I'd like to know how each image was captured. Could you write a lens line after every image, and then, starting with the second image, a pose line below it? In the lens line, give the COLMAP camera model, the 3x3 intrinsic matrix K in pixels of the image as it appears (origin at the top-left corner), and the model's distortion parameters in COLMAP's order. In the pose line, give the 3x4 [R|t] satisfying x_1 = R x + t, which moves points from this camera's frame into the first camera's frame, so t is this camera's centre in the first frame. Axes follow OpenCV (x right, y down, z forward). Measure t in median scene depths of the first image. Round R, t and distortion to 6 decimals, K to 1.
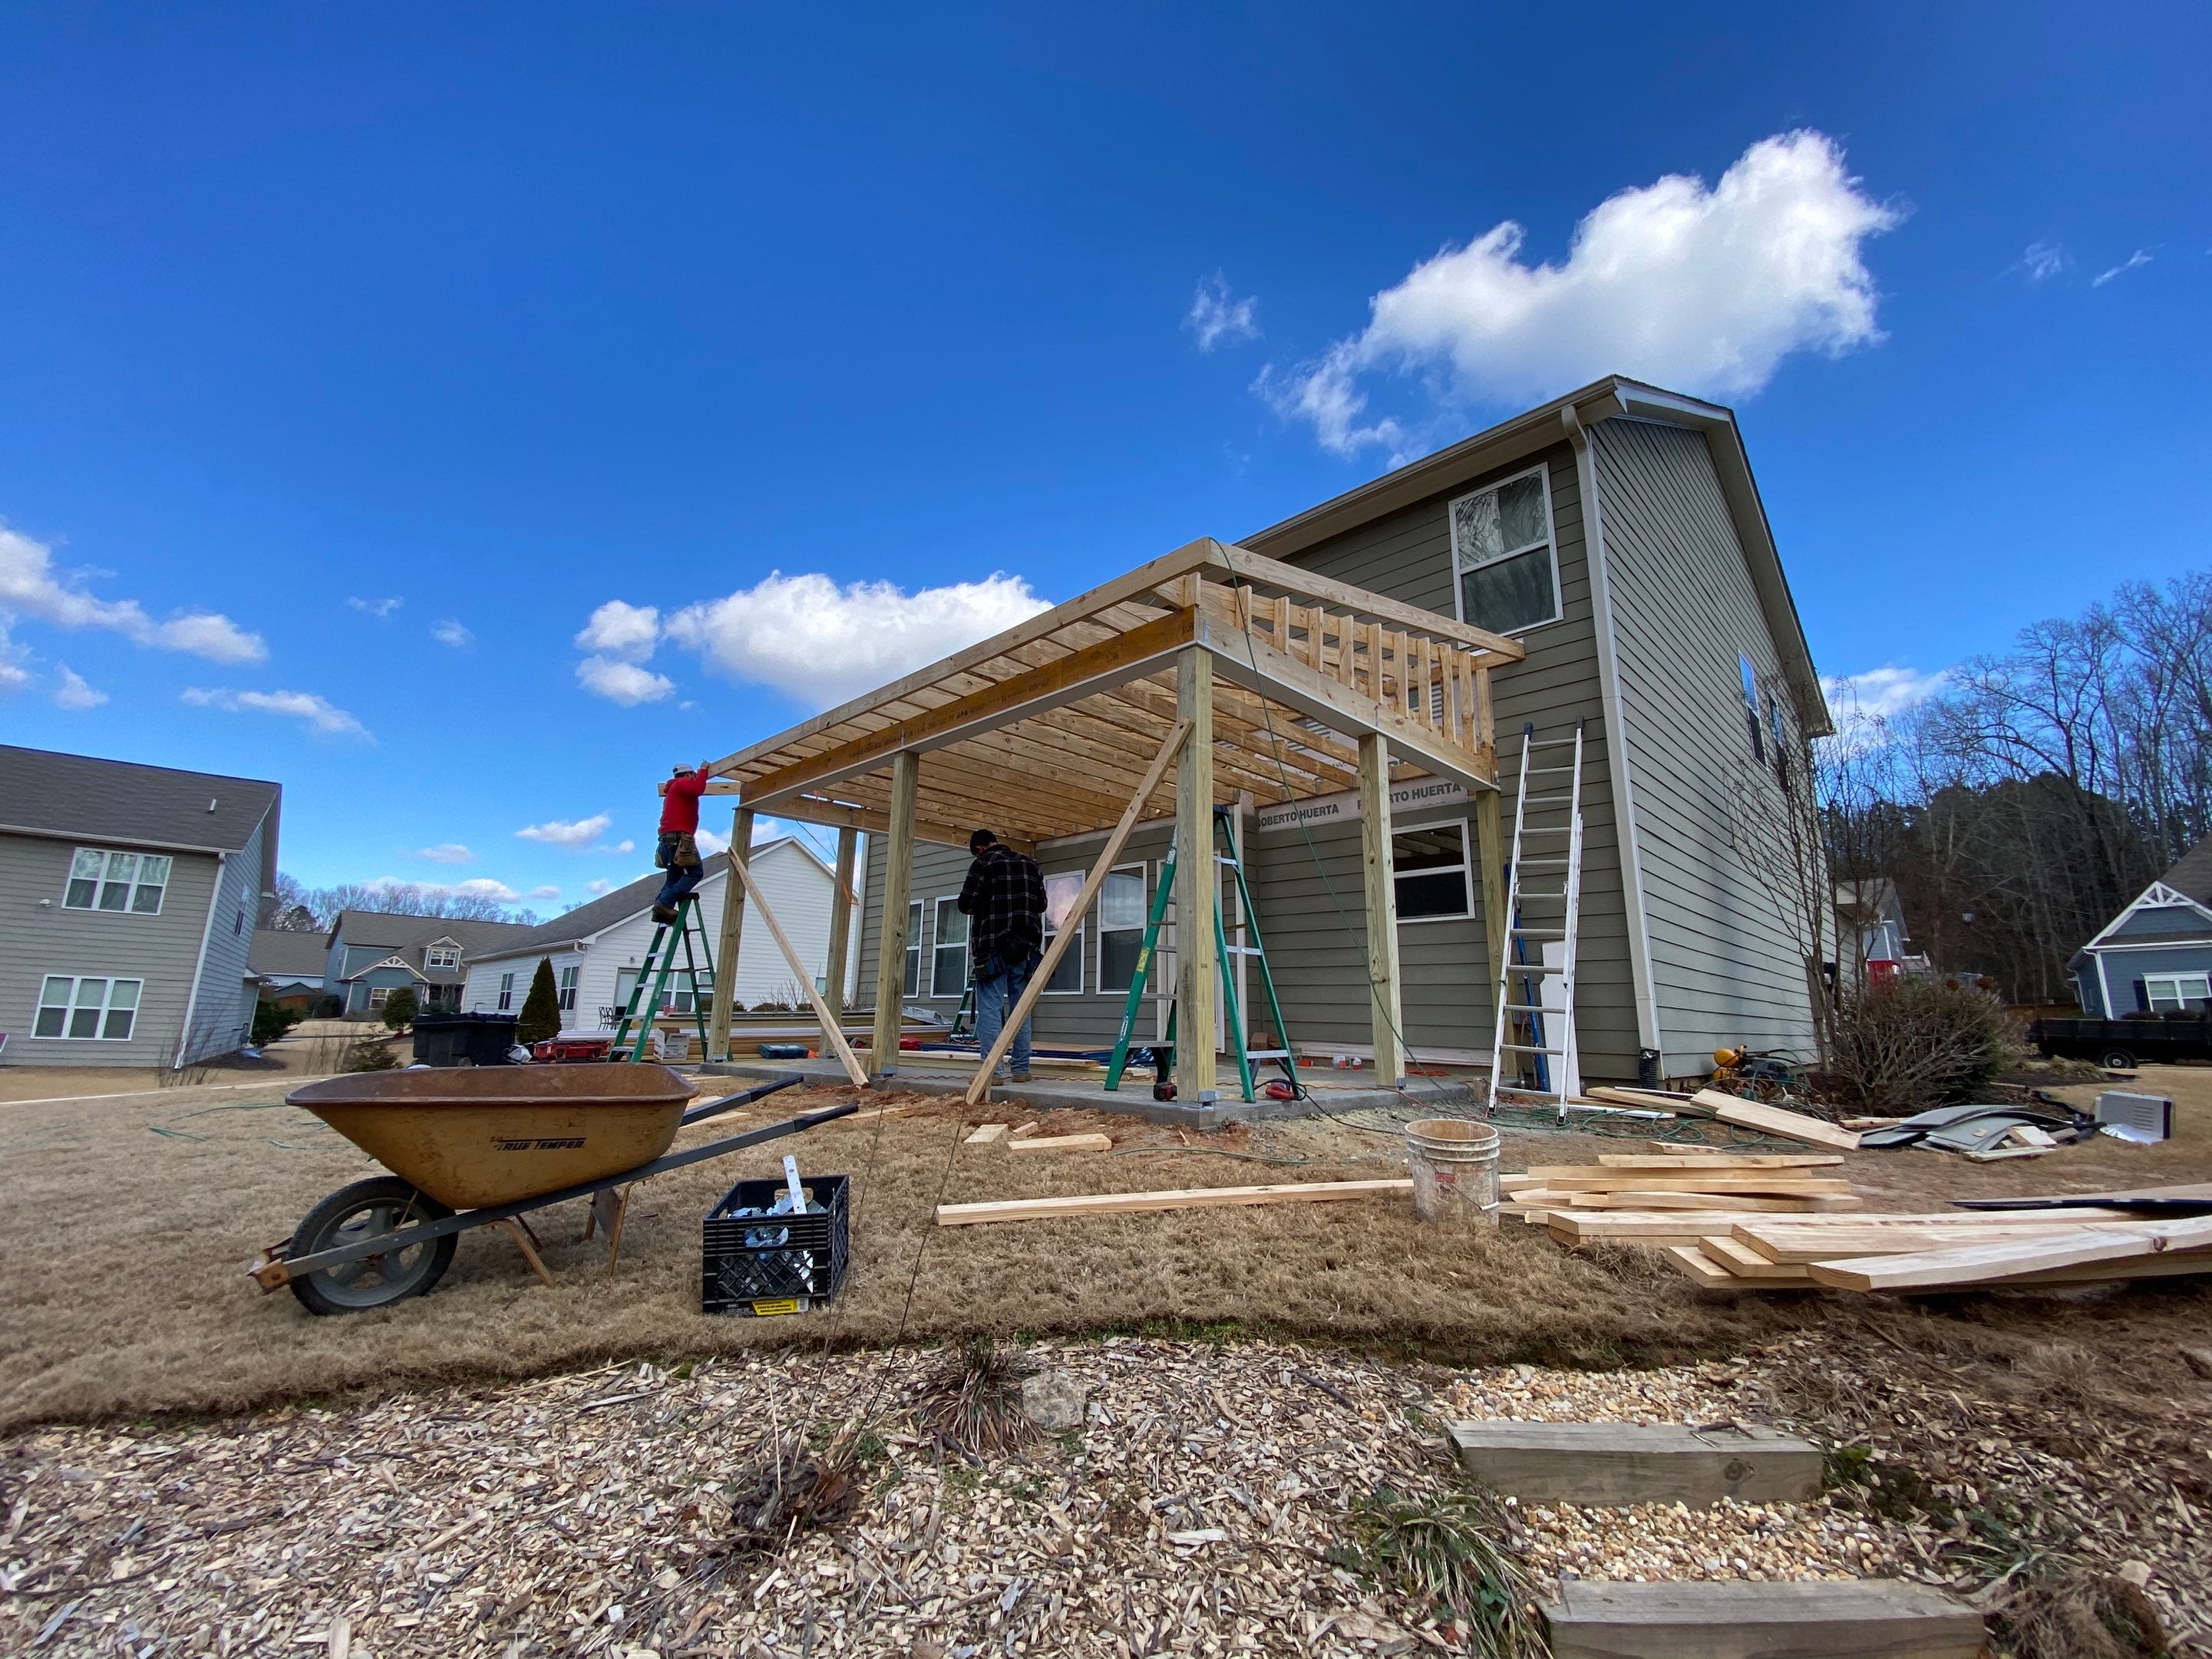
lens RADIAL K [[902.0, 0, 1098.9], [0, 902.0, 826.7], [0, 0, 1]] dist [0.025102, -0.022856]
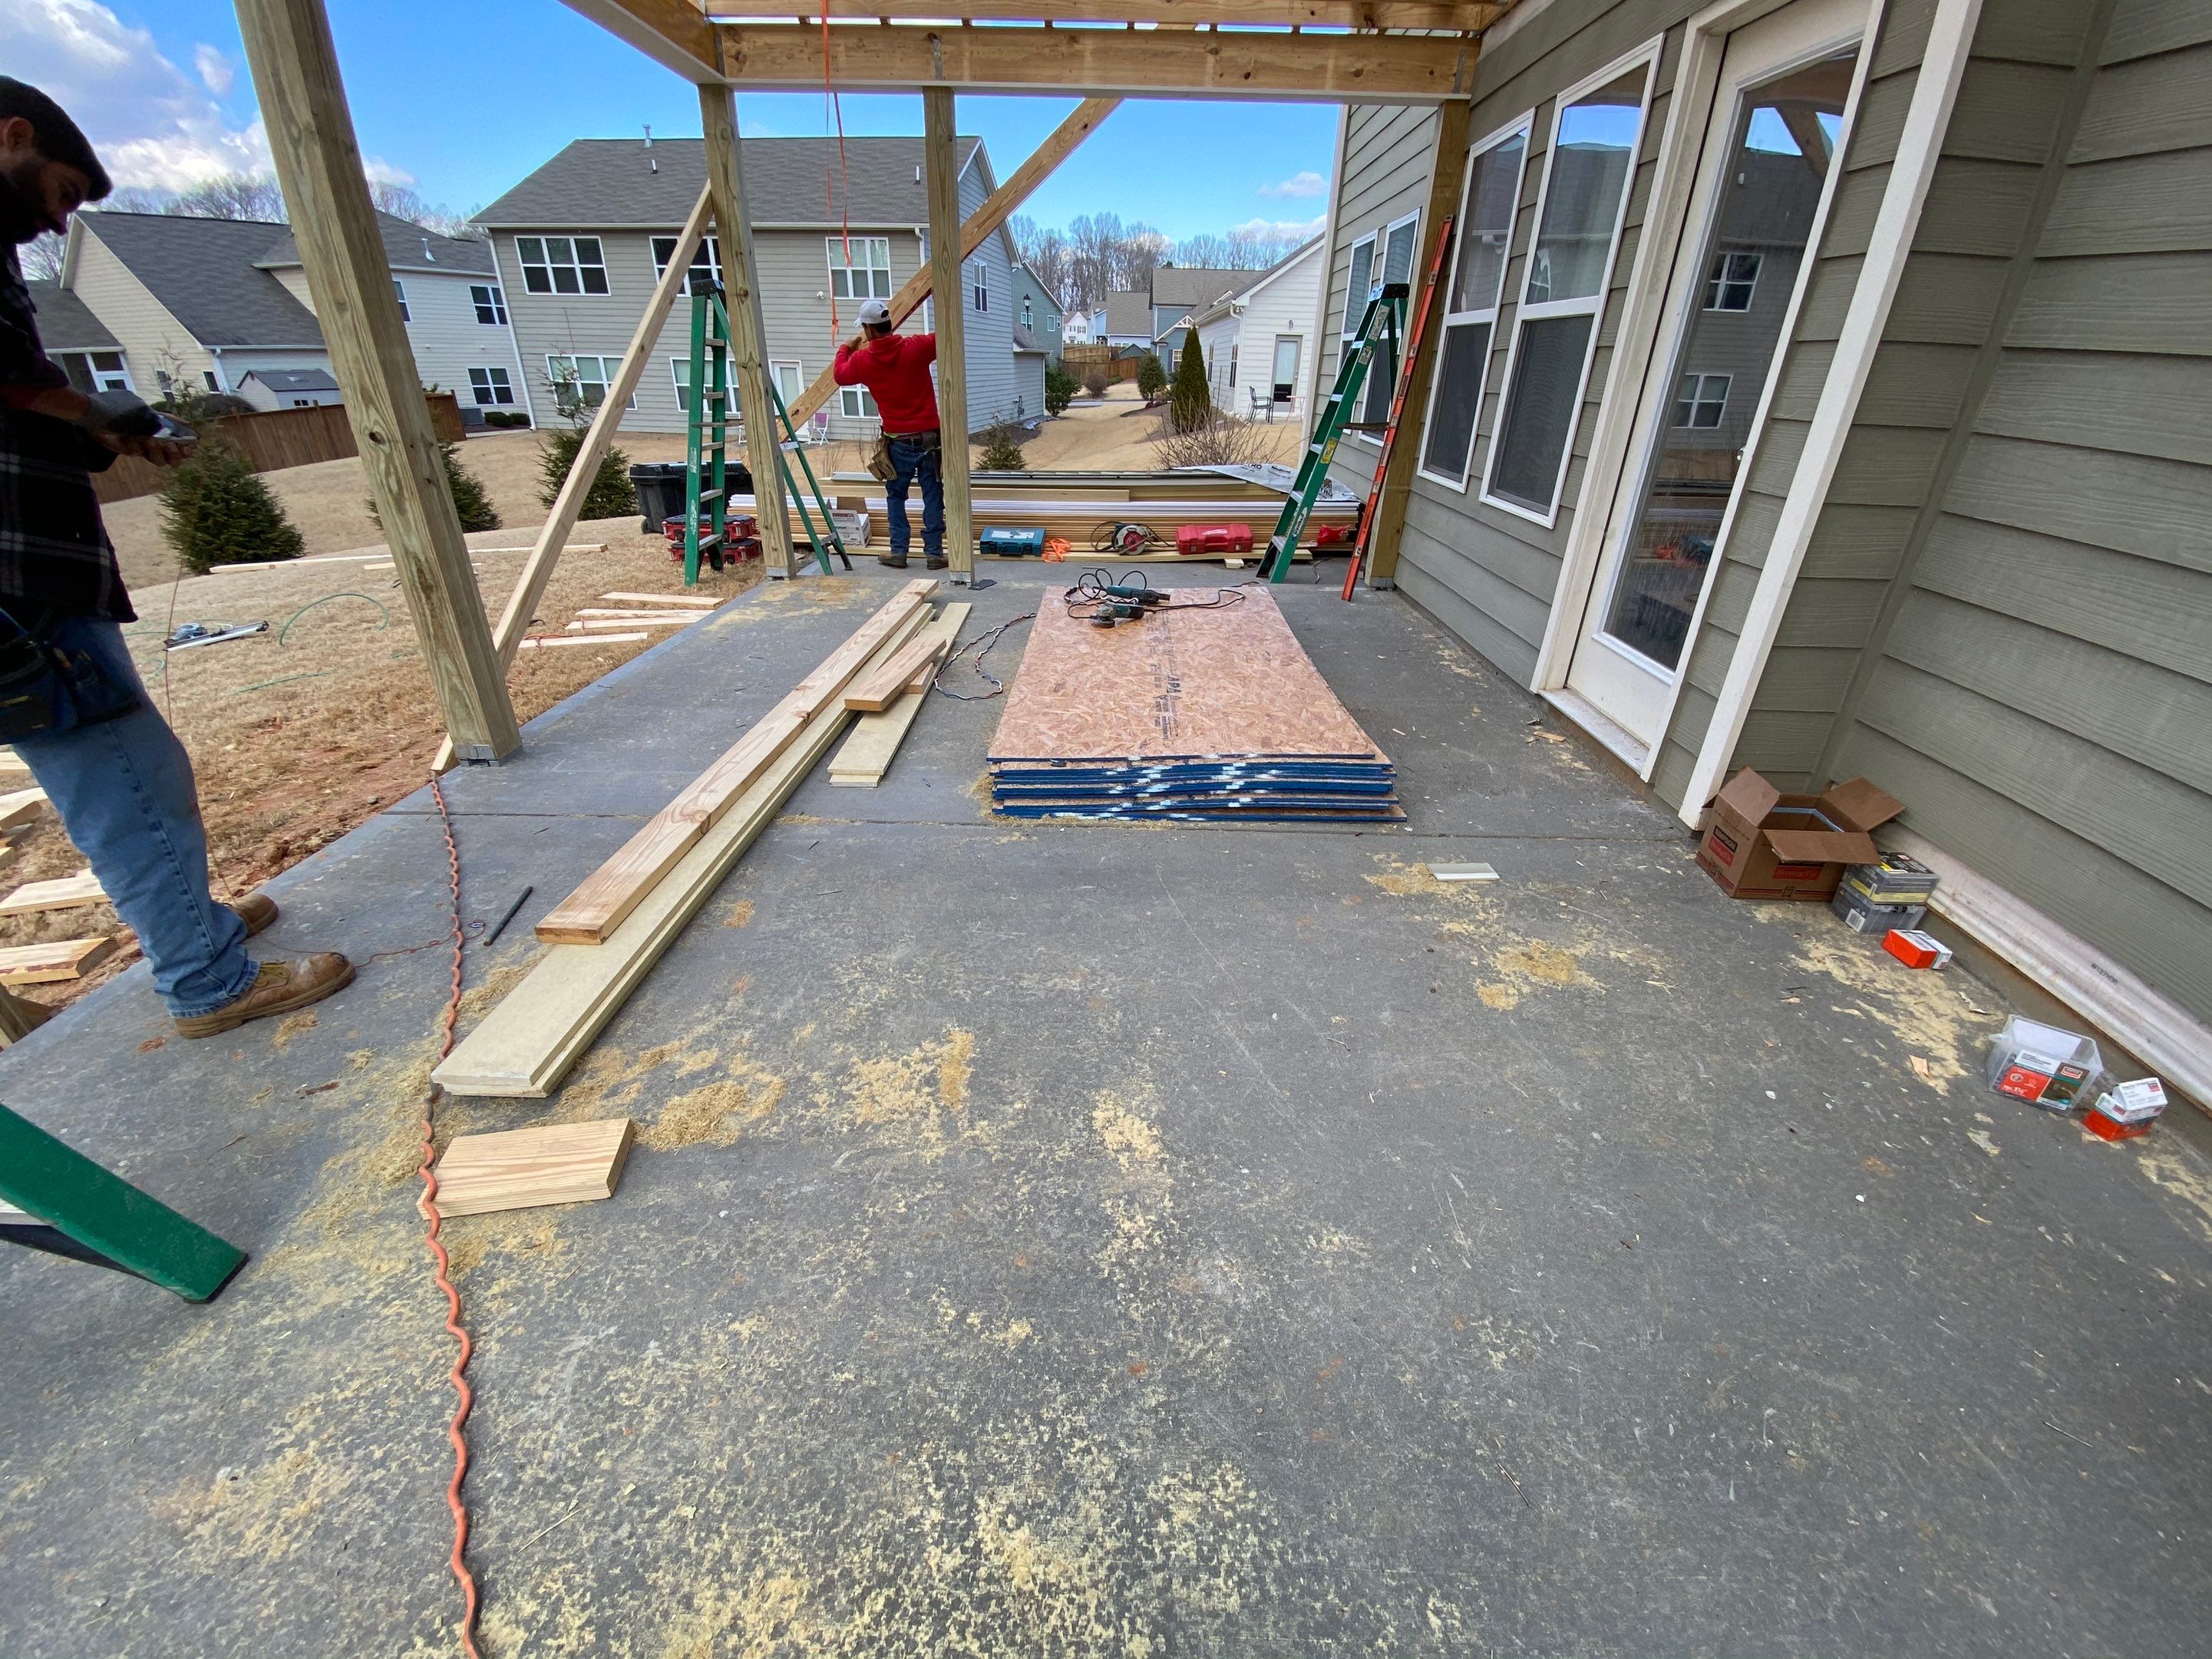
lens RADIAL K [[902.0, 0, 1098.9], [0, 902.0, 826.7], [0, 0, 1]] dist [0.025102, -0.022856]
pose [[0.687077, 0.328976, -0.647842, 0.095904], [0.148851, 0.808985, 0.568671, 0.025118], [0.711174, -0.487152, 0.506867, 0.301228]]
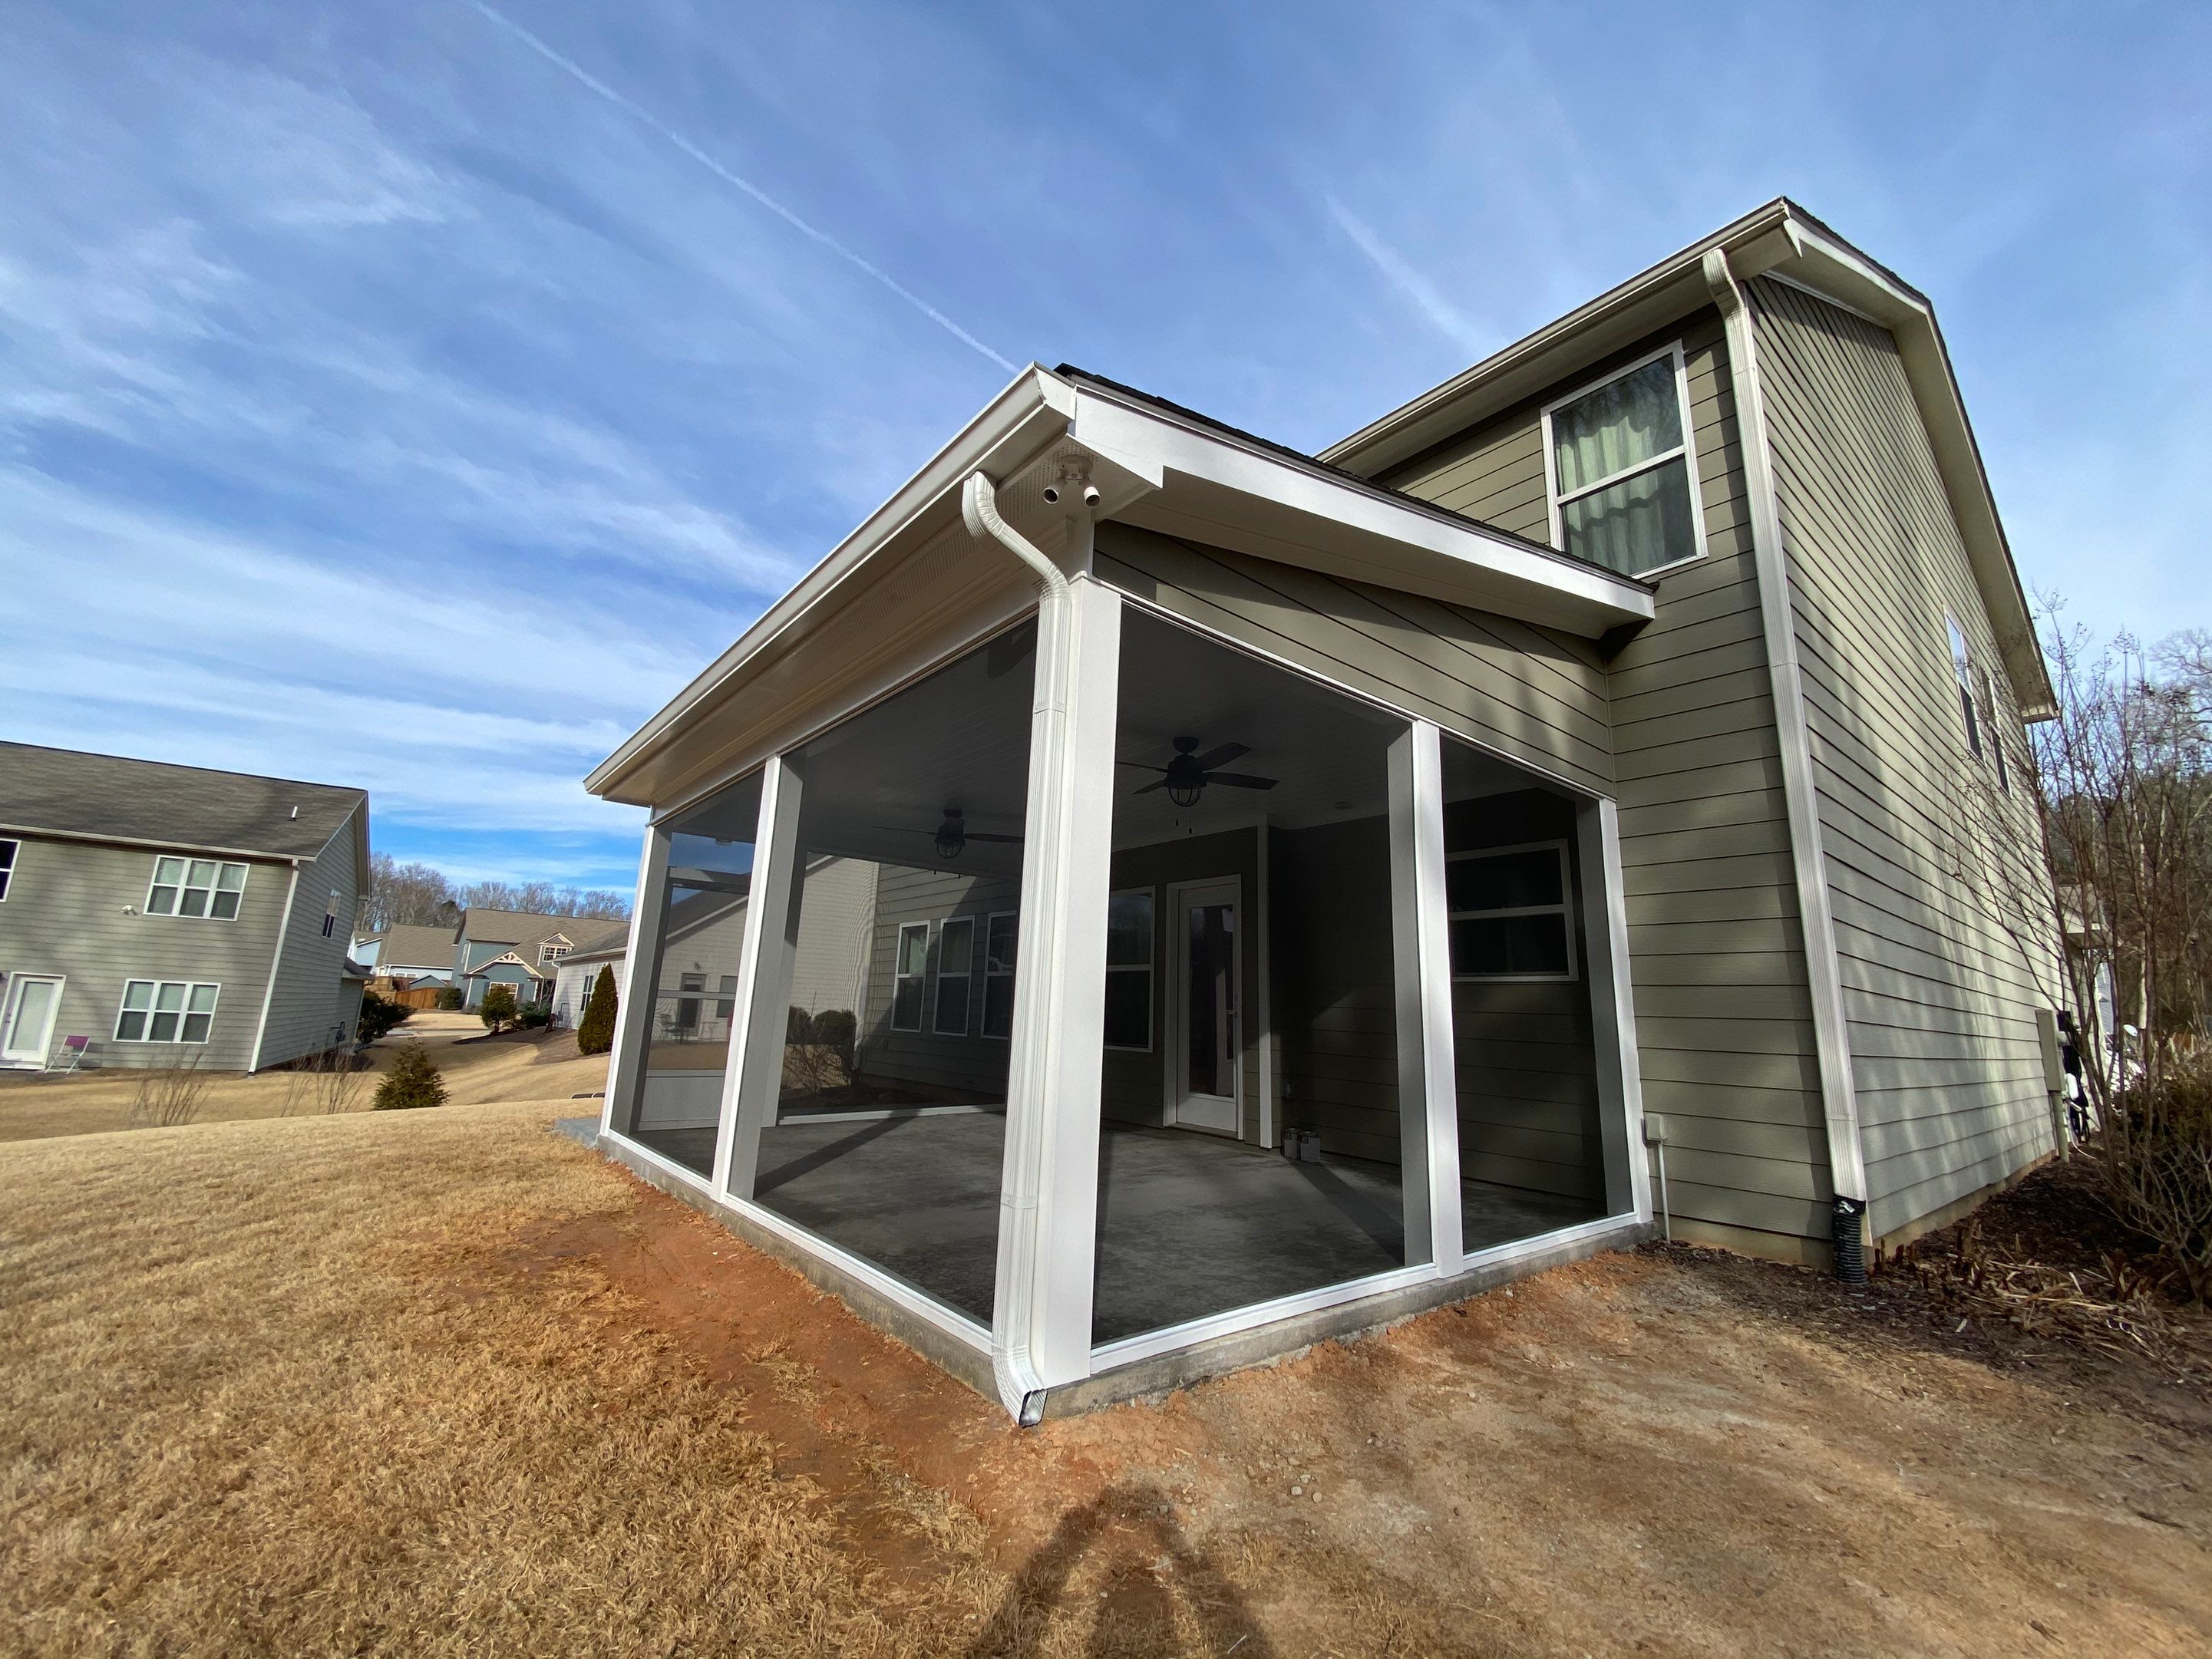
lens RADIAL K [[902.0, 0, 1098.9], [0, 902.0, 826.7], [0, 0, 1]] dist [0.025102, -0.022856]
pose [[0.994073, -0.003062, -0.108675, 0.043763], [0.003385, 0.999990, 0.002784, -0.008685], [0.108665, -0.003135, 0.994073, 0.091681]]
